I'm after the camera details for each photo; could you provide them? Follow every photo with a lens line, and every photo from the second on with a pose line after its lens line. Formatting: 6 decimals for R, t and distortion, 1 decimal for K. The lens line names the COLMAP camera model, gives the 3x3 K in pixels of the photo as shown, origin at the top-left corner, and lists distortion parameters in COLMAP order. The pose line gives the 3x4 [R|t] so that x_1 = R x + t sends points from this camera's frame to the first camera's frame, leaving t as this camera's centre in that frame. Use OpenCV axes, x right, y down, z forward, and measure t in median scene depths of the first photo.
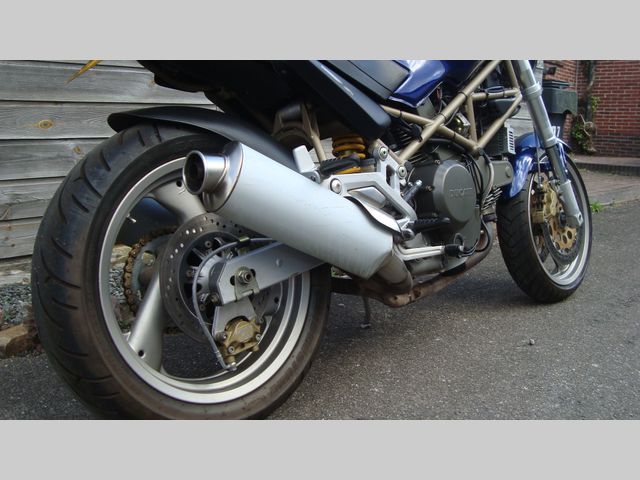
lens RADIAL K [[621.5, 0, 329.3], [0, 621.5, 228.1], [0, 0, 1]] dist [-0.109607, 0.000000]
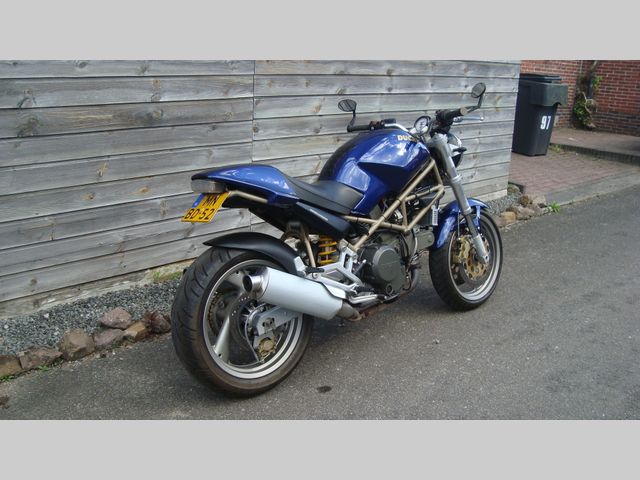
lens RADIAL K [[621.5, 0, 321.4], [0, 621.5, 244.9], [0, 0, 1]] dist [-0.109607, 0.000000]
pose [[0.998224, 0.031785, -0.050380, 0.098775], [-0.024765, 0.990631, 0.134302, -0.331271], [0.054177, -0.132816, 0.989659, -0.739819]]
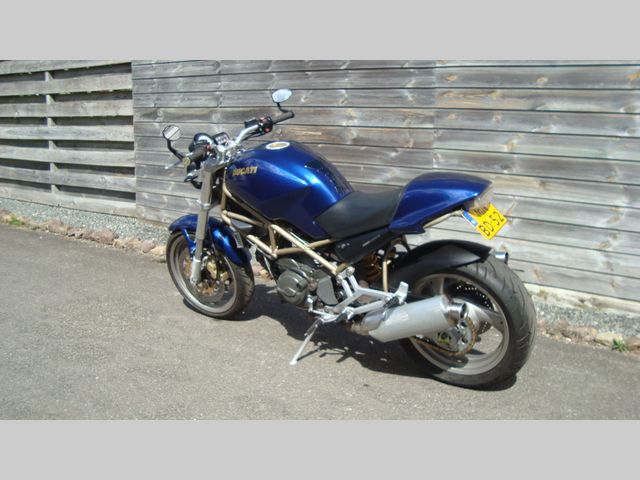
lens RADIAL K [[621.5, 0, 324.7], [0, 621.5, 245.6], [0, 0, 1]] dist [-0.109607, 0.000000]
pose [[0.152580, 0.174754, -0.972718, 2.134170], [-0.190107, 0.971051, 0.144634, -0.373710], [0.969834, 0.162853, 0.181385, 0.736094]]
